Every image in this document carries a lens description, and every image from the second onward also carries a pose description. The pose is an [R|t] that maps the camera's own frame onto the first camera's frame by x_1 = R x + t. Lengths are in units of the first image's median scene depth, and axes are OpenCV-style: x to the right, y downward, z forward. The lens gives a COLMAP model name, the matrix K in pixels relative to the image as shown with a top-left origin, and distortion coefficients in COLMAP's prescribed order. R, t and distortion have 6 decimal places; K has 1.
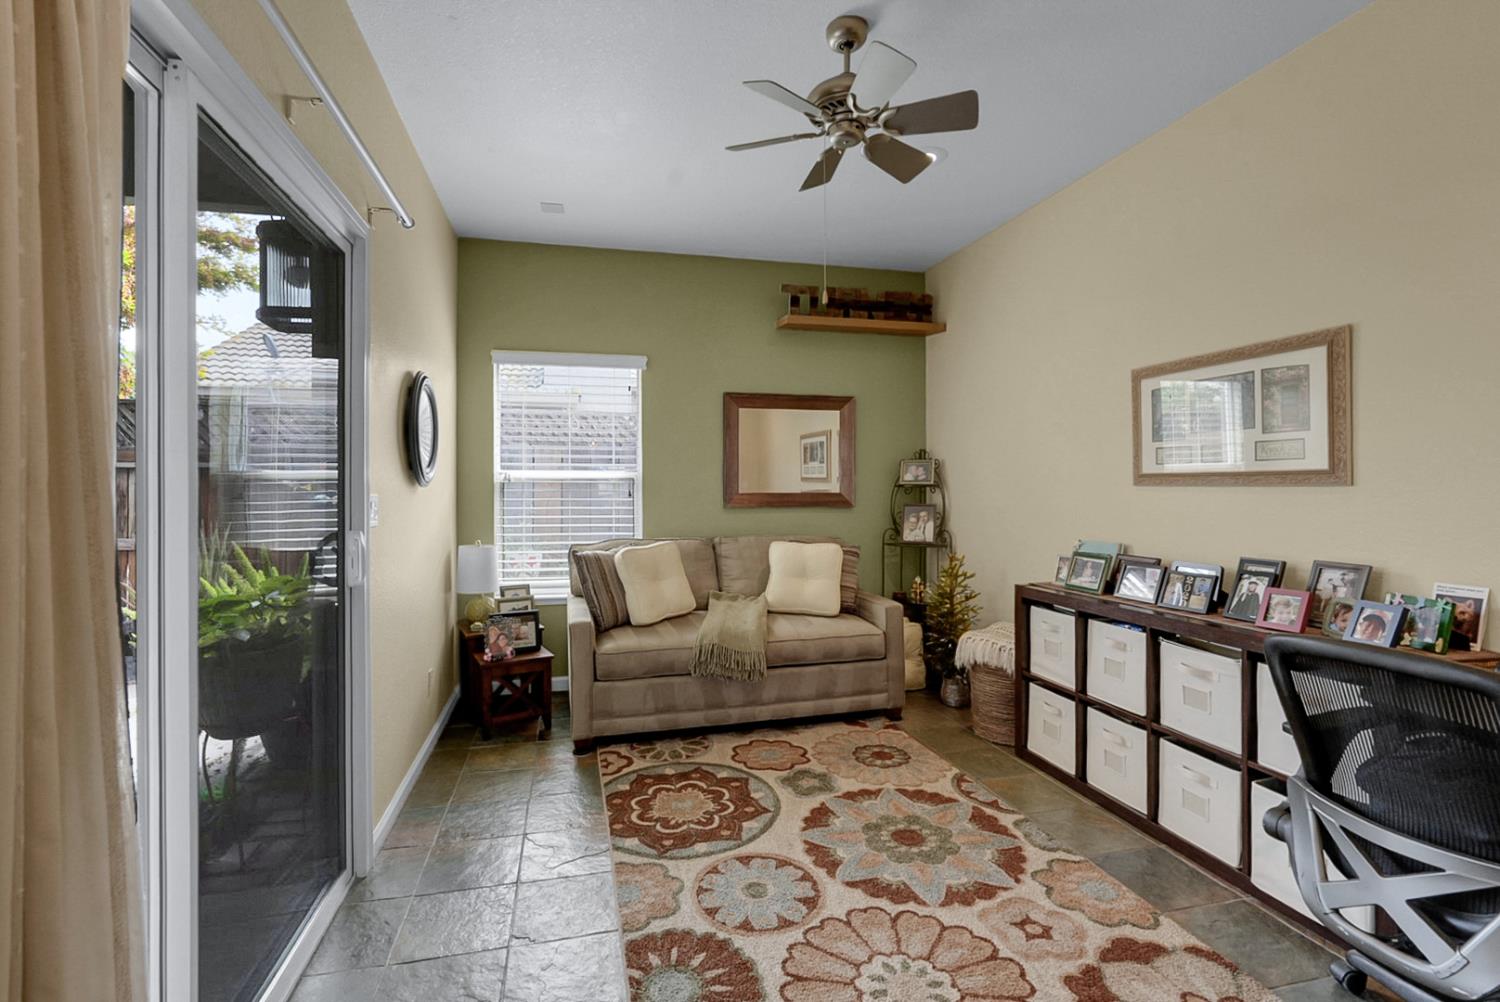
lens RADIAL K [[666.4, 0, 749.5], [0, 666.4, 495.6], [0, 0, 1]] dist [-0.000122, -0.000004]
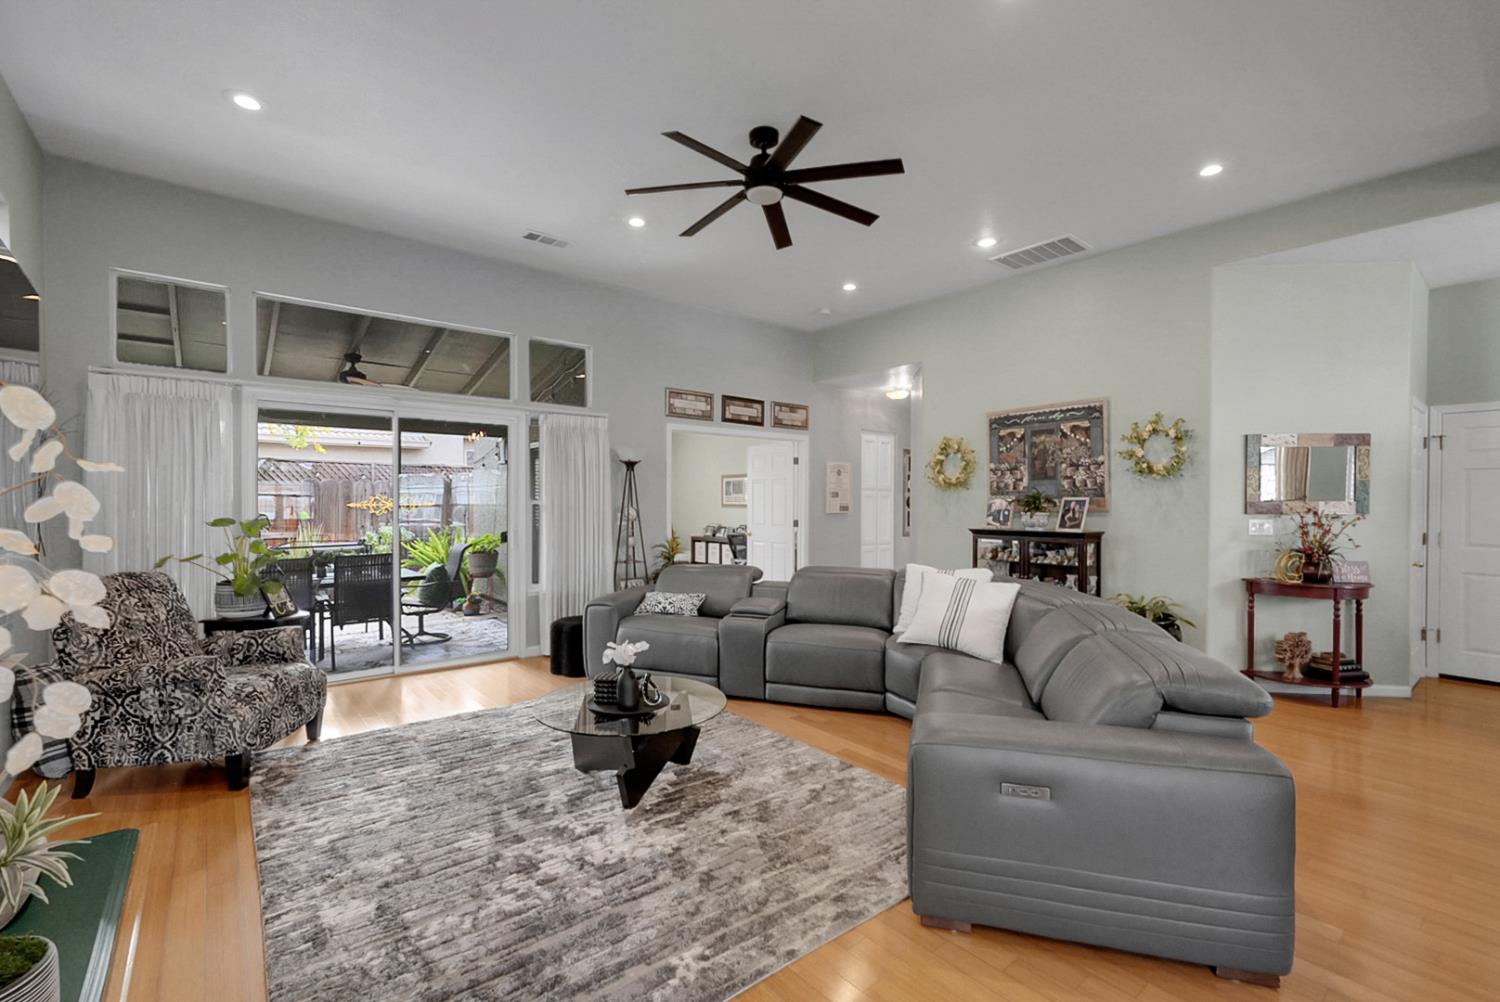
lens RADIAL K [[666.4, 0, 747.1], [0, 666.4, 505.6], [0, 0, 1]] dist [-0.000122, -0.000004]
pose [[0.901873, 0.001634, 0.431998, -0.912319], [-0.001277, 0.999999, -0.001116, -0.023278], [-0.431999, 0.000455, 0.901874, -2.458470]]
